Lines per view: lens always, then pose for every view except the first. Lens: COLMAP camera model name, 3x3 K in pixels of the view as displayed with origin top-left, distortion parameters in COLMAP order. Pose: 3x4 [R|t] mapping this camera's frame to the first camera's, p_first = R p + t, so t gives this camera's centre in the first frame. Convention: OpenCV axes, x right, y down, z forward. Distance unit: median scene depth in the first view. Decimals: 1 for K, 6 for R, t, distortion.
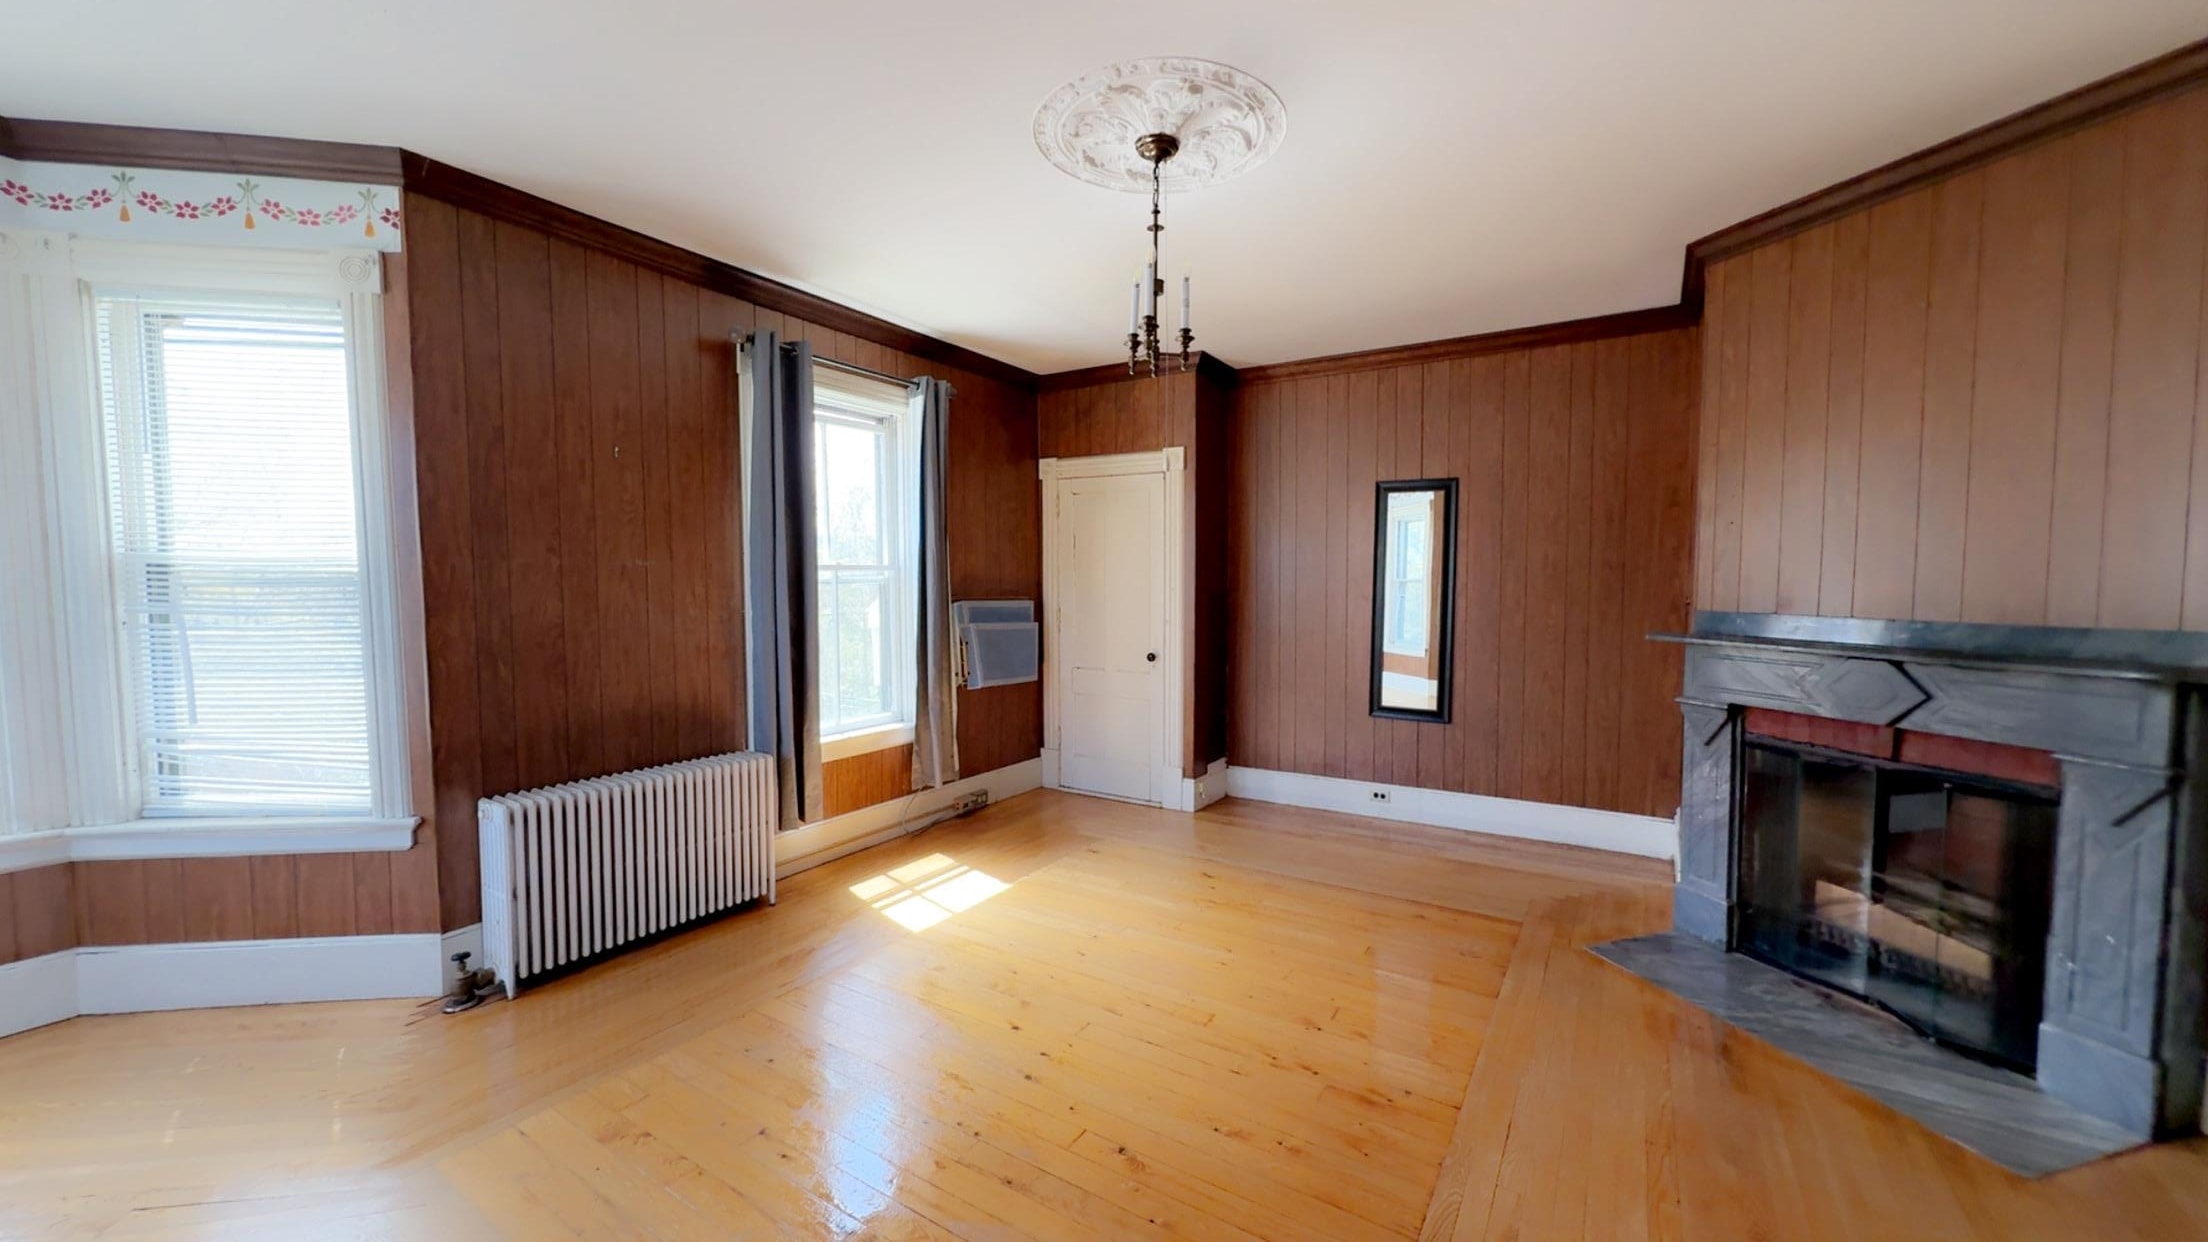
lens RADIAL K [[828.7, 0, 1108.3], [0, 828.7, 622.3], [0, 0, 1]] dist [-0.001119, 0.000030]
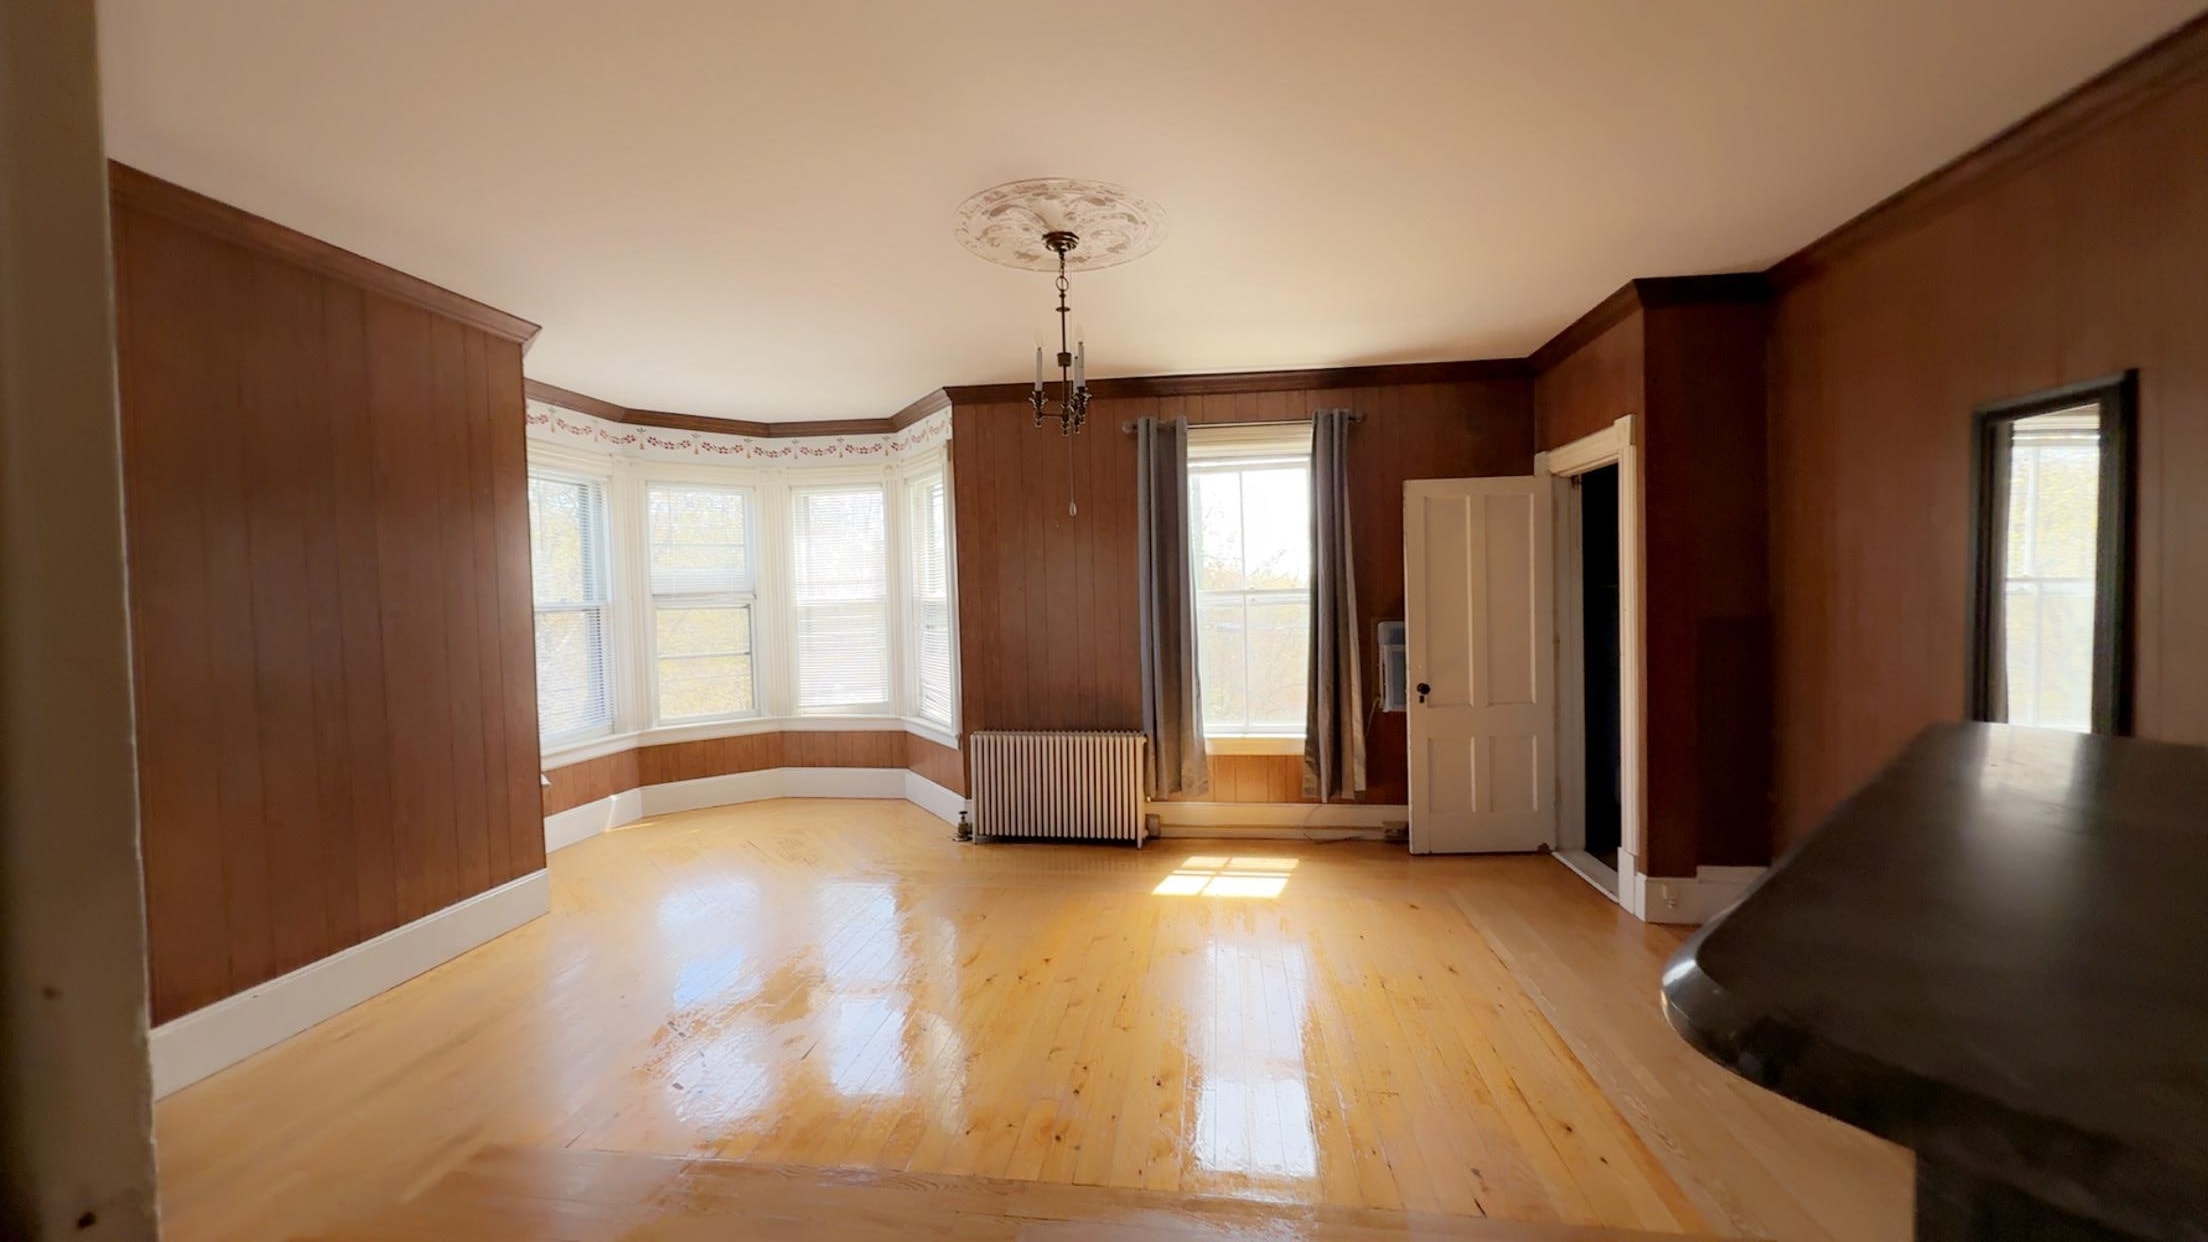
lens RADIAL K [[828.7, 0, 1108.3], [0, 828.7, 622.3], [0, 0, 1]] dist [-0.001119, 0.000030]
pose [[0.430985, 0.012755, -0.902269, 0.769079], [-0.026546, 0.999647, 0.001452, -0.023424], [0.901969, 0.023326, 0.431171, 0.376583]]
